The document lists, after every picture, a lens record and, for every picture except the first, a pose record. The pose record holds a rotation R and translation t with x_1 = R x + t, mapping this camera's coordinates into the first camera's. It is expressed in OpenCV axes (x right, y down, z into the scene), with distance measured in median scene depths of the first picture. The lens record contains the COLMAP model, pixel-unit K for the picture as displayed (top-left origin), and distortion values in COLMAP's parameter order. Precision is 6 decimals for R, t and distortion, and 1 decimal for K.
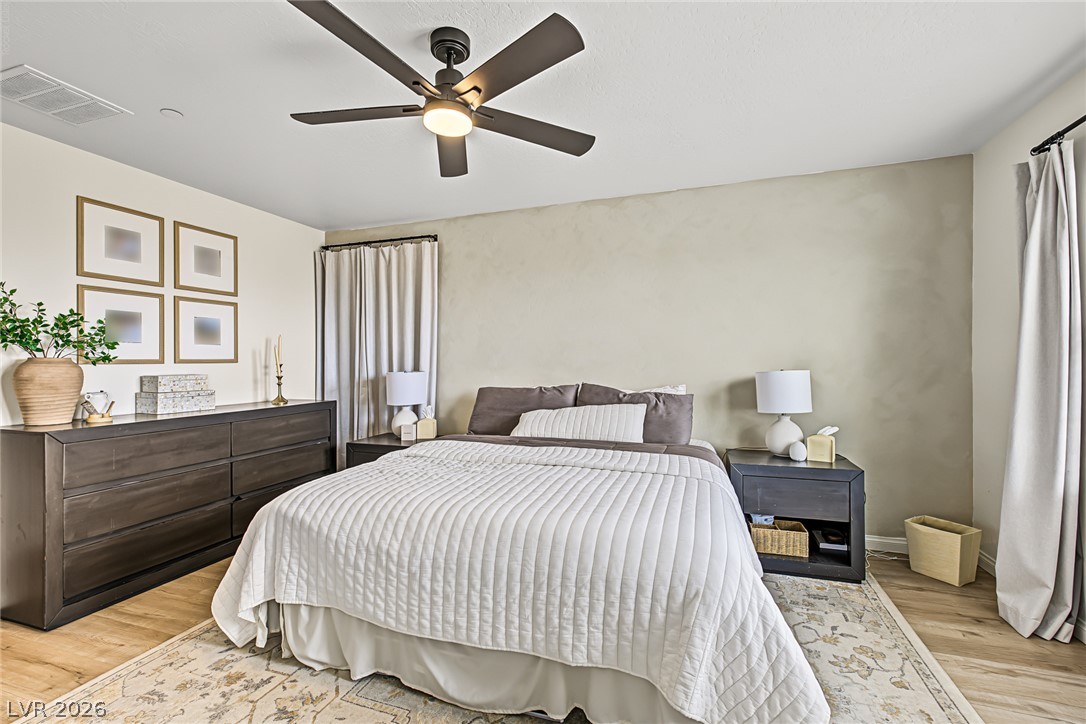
lens RADIAL K [[465.3, 0, 540.7], [0, 465.3, 368.1], [0, 0, 1]] dist [0.010786, -0.001173]
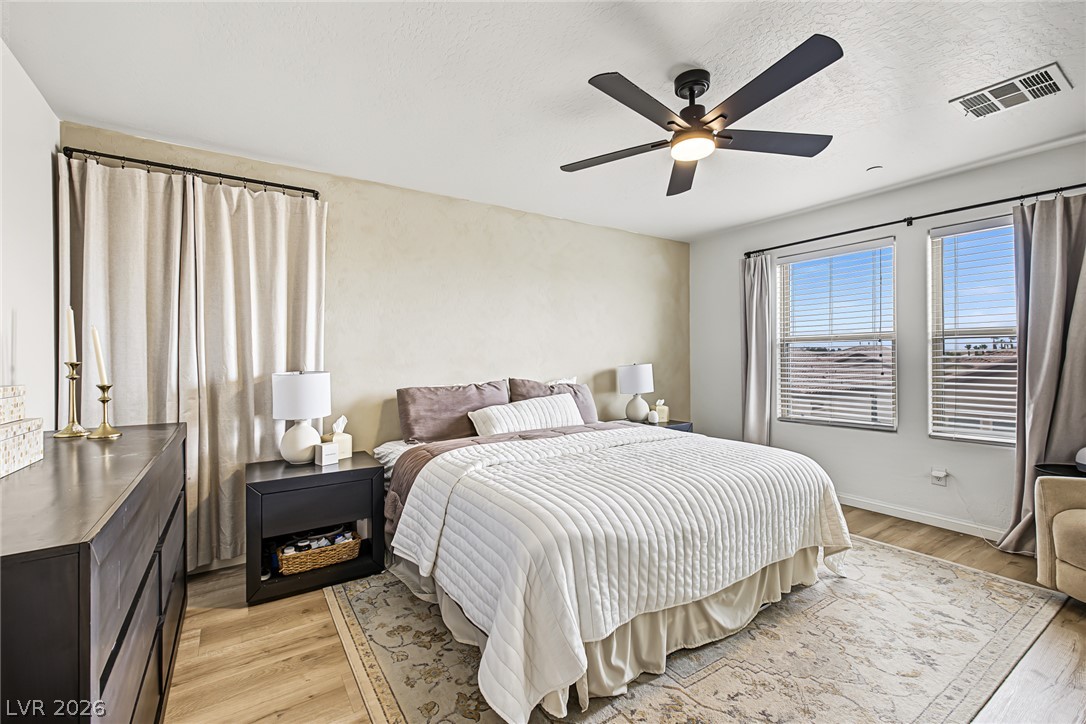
lens RADIAL K [[465.3, 0, 535.3], [0, 465.3, 354.7], [0, 0, 1]] dist [0.010786, -0.001173]
pose [[0.620006, 0.006503, 0.784570, -0.820348], [0.013844, 0.999719, -0.019226, -0.000460], [-0.784475, 0.022782, 0.619742, 0.349114]]
